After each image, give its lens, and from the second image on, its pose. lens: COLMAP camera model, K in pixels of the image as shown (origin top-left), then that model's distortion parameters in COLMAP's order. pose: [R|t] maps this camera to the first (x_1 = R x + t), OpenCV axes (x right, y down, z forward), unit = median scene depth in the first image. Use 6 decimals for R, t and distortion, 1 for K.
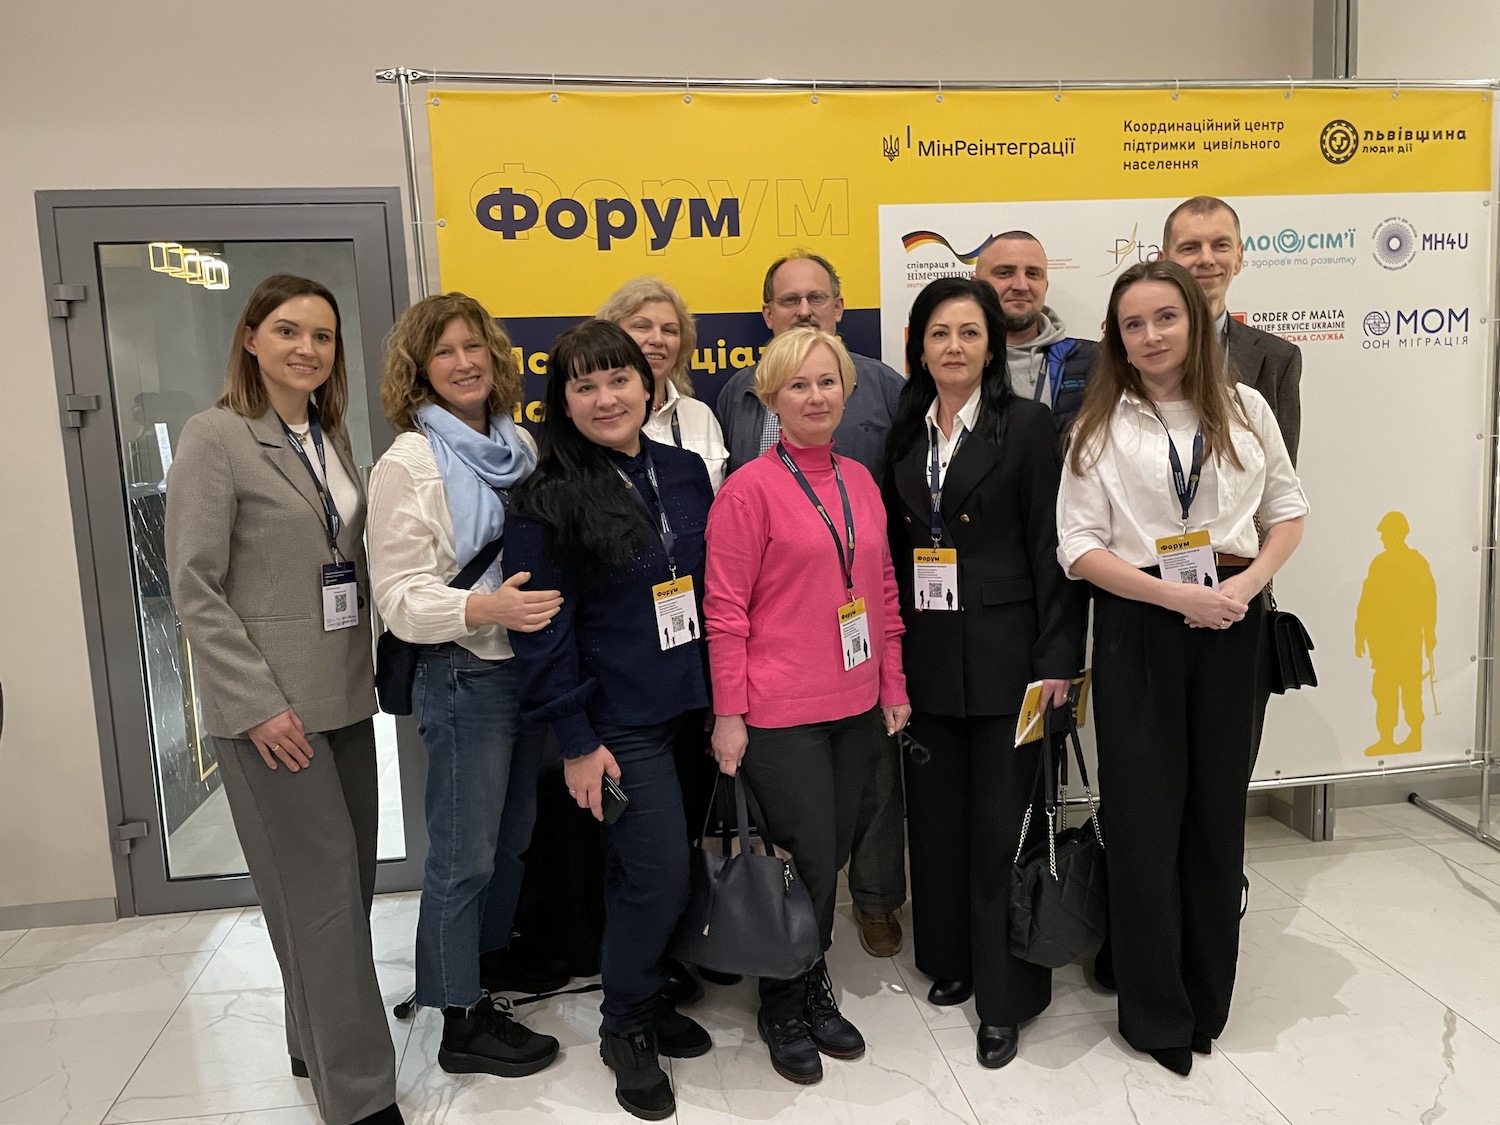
lens RADIAL K [[1135.9, 0, 746.5], [0, 1135.9, 564.3], [0, 0, 1]] dist [0.079293, 0.001054]
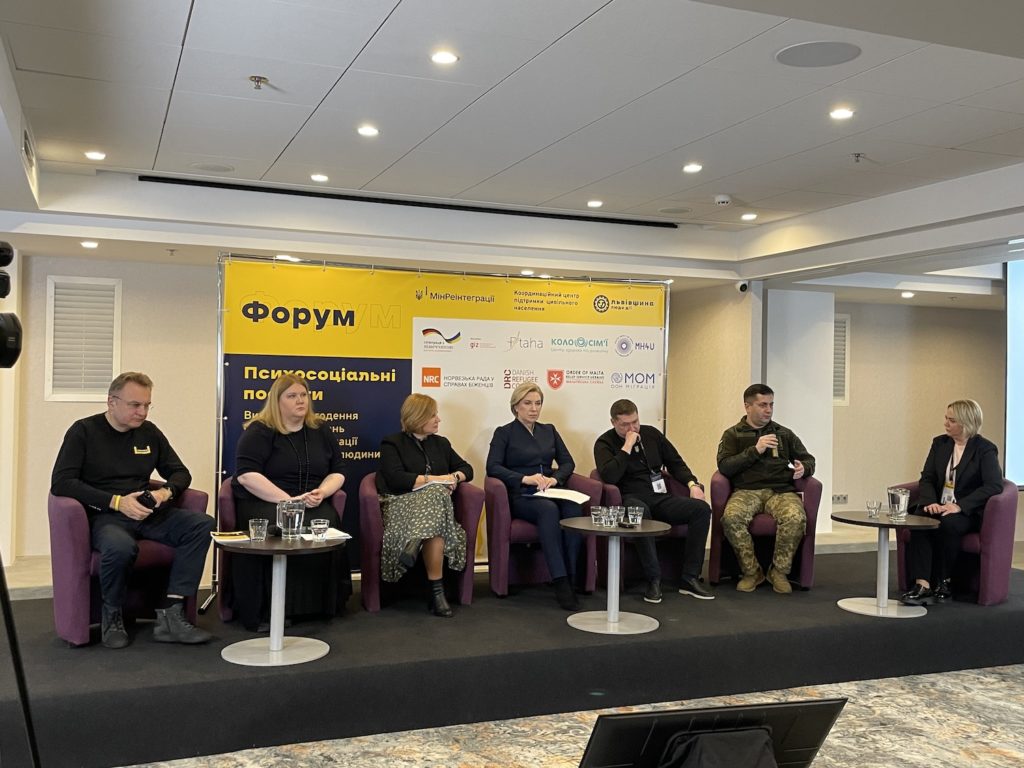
lens RADIAL K [[1021.5, 0, 511.2], [0, 1021.5, 385.3], [0, 0, 1]] dist [0.010041, 0.000000]
pose [[0.979183, 0.056678, 0.194908, -0.092659], [-0.030701, 0.990532, -0.133804, 0.107656], [-0.200646, 0.125035, 0.971652, -1.106088]]
